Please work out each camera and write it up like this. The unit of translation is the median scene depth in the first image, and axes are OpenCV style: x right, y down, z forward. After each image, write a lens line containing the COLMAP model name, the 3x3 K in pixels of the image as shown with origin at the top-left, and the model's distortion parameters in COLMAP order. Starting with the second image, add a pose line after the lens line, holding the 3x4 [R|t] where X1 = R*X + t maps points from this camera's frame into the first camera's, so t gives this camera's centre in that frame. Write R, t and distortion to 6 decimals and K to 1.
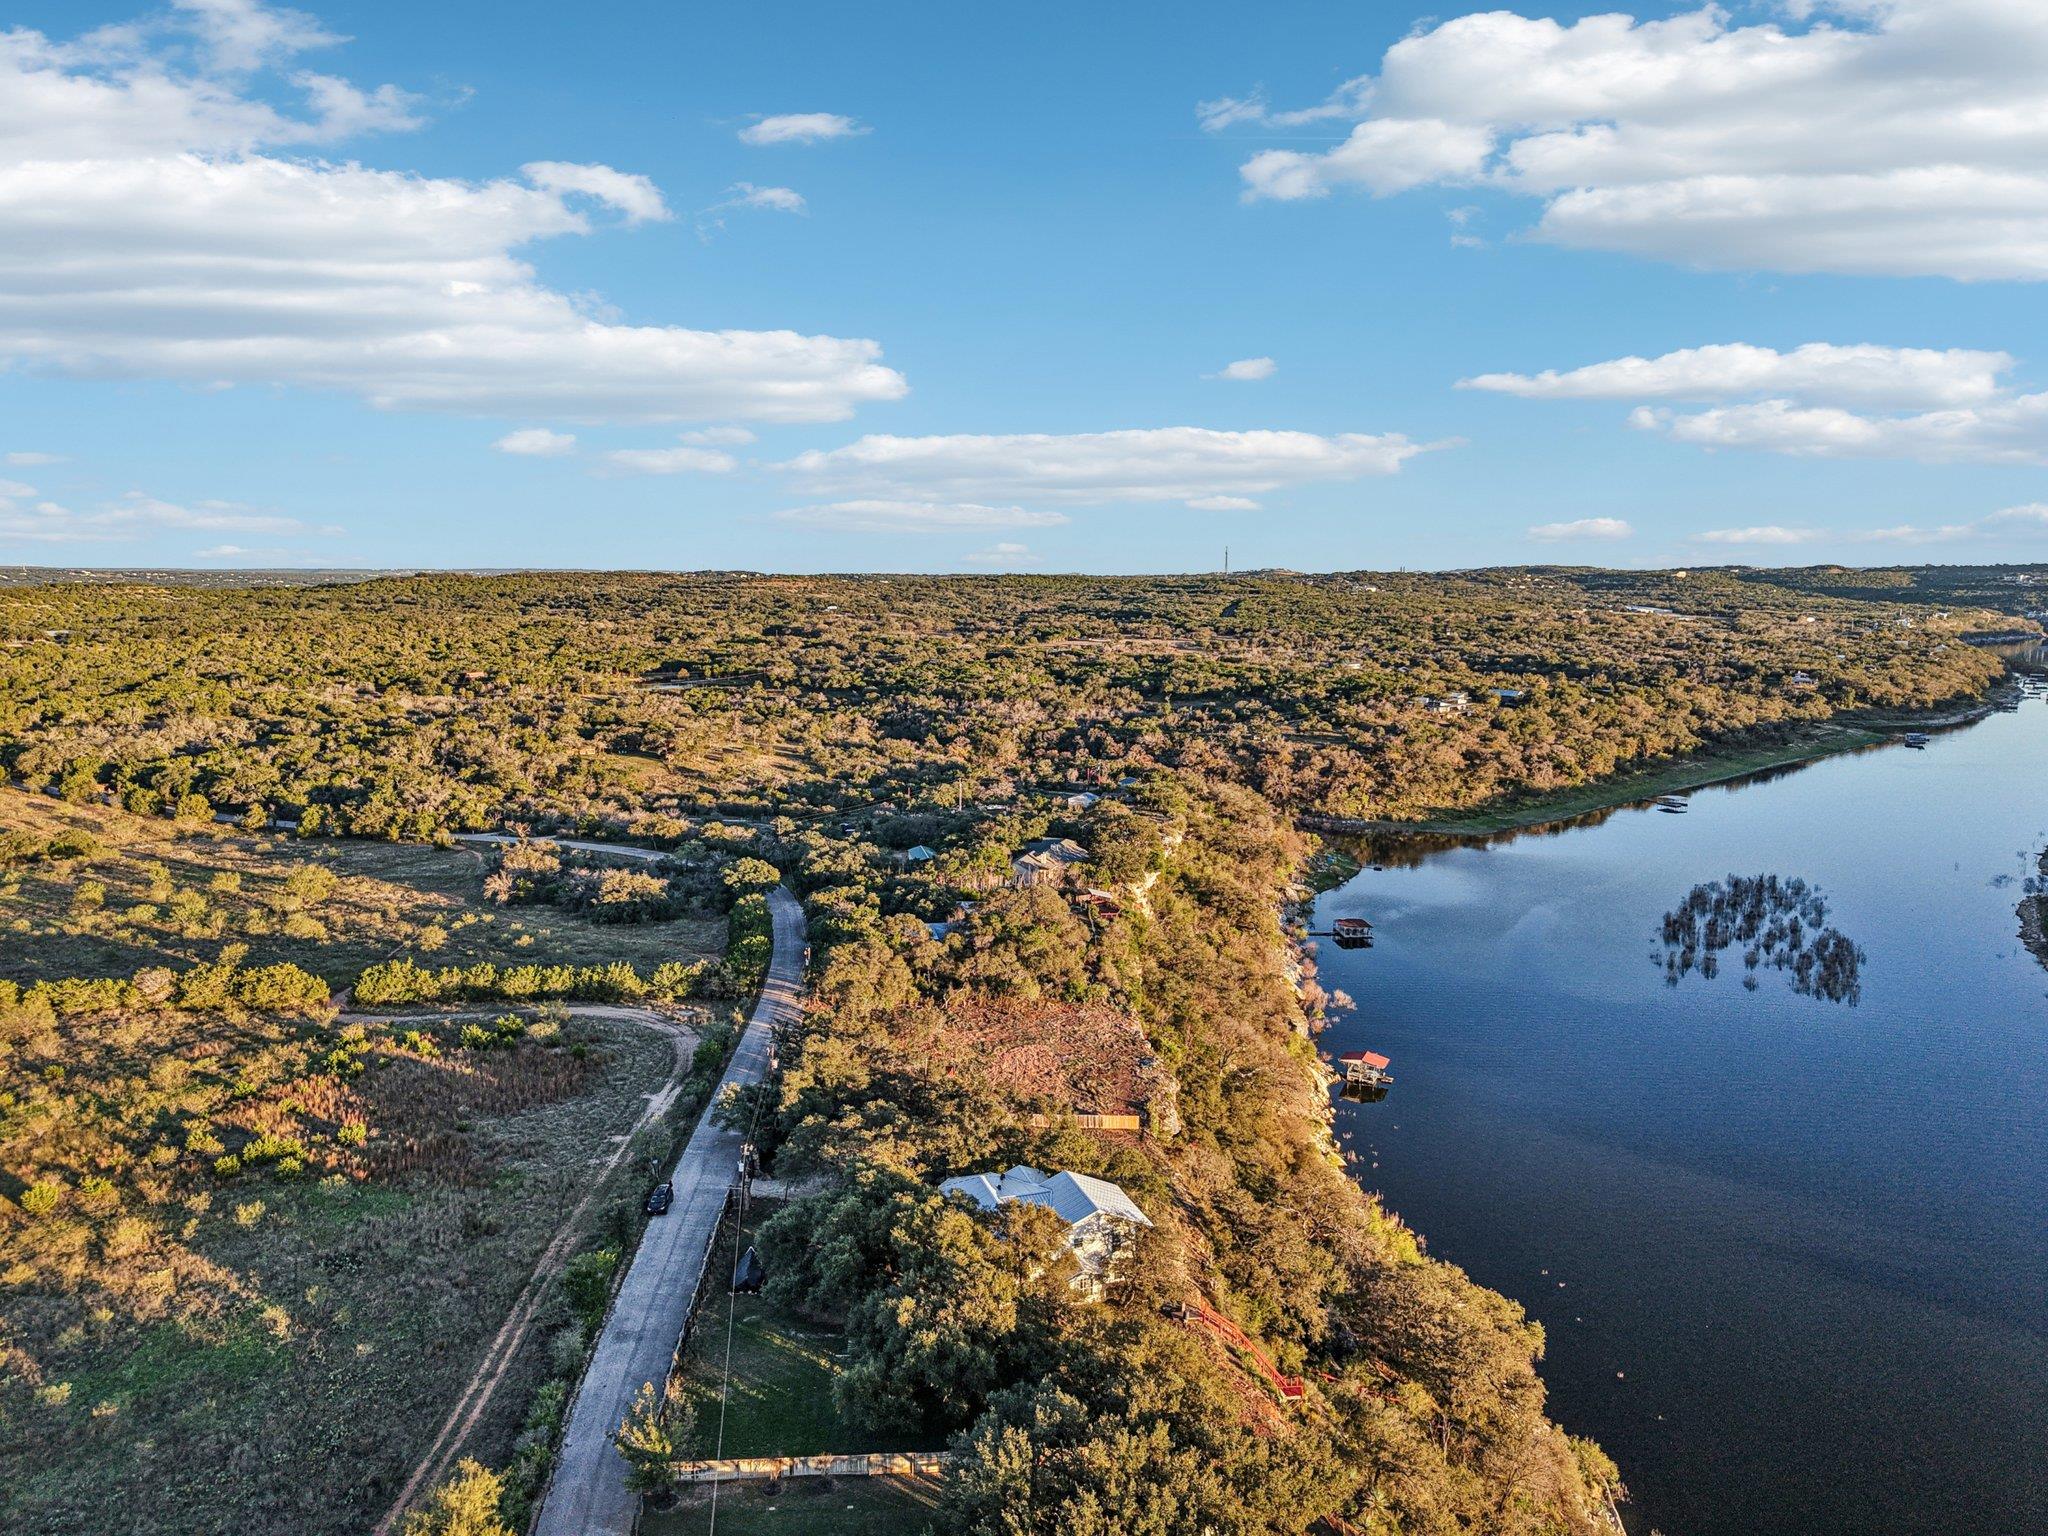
lens RADIAL K [[1414.3, 0, 1024.0], [0, 1414.3, 768.0], [0, 0, 1]] dist [0.055984, -0.058143]
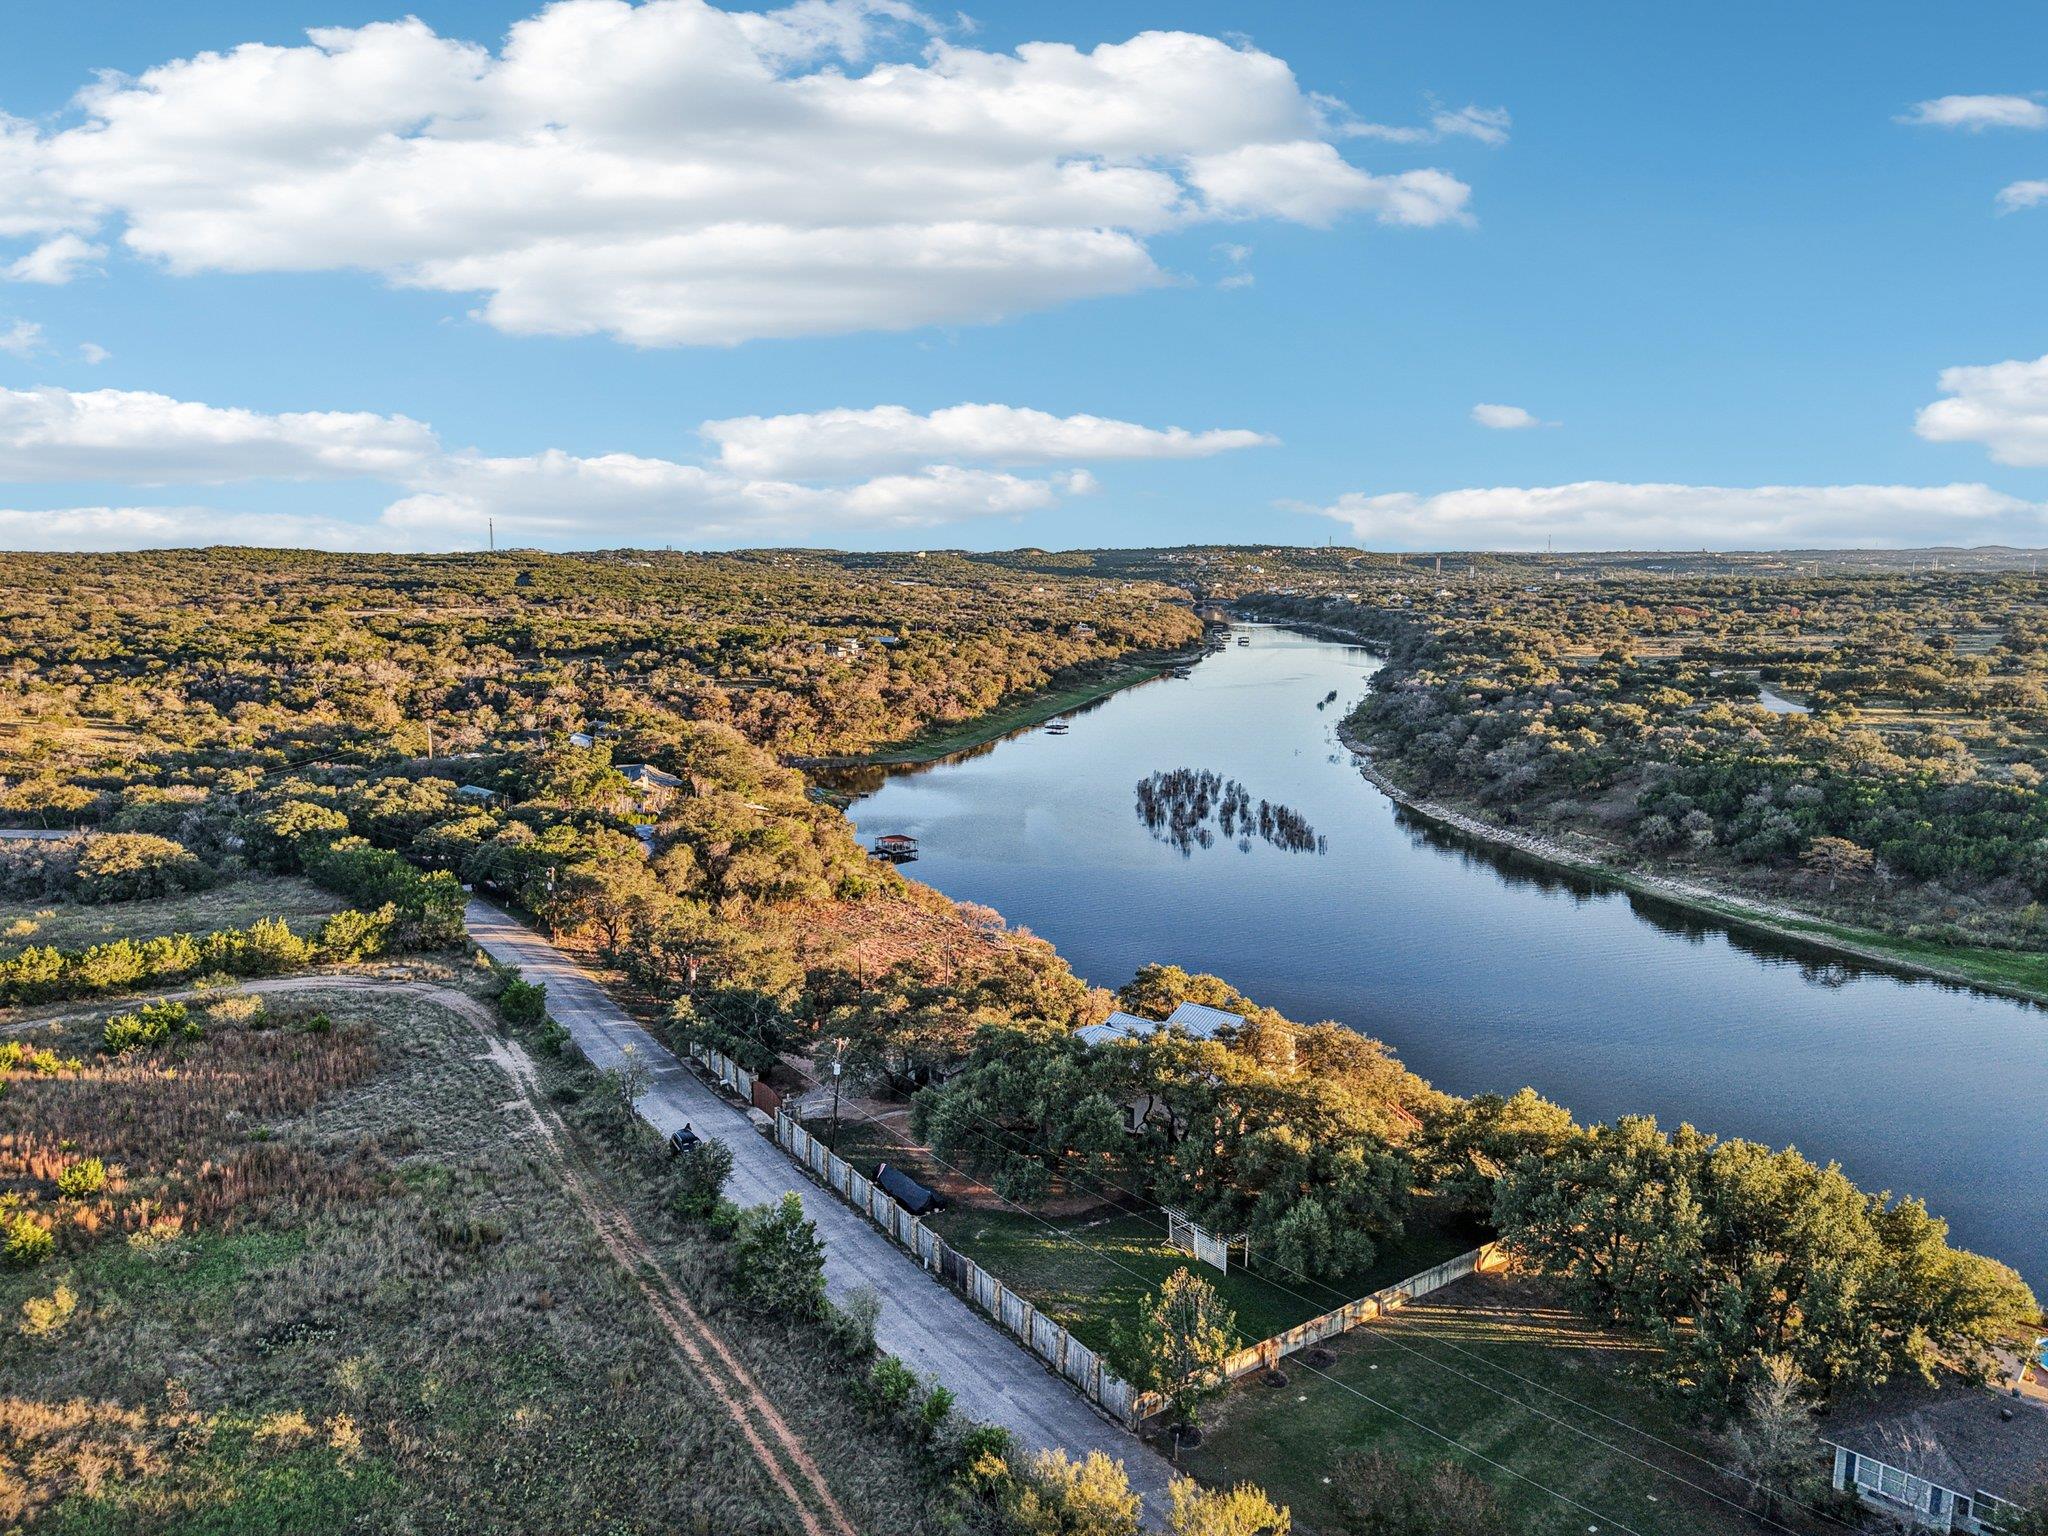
lens RADIAL K [[1378.5, 0, 1024.8], [0, 1378.5, 830.3], [0, 0, 1]] dist [0.060169, -0.096136]
pose [[0.848002, -0.096978, 0.521045, -0.132778], [0.072776, 0.995111, 0.066770, 0.030647], [-0.524973, -0.018701, 0.850913, 0.089760]]
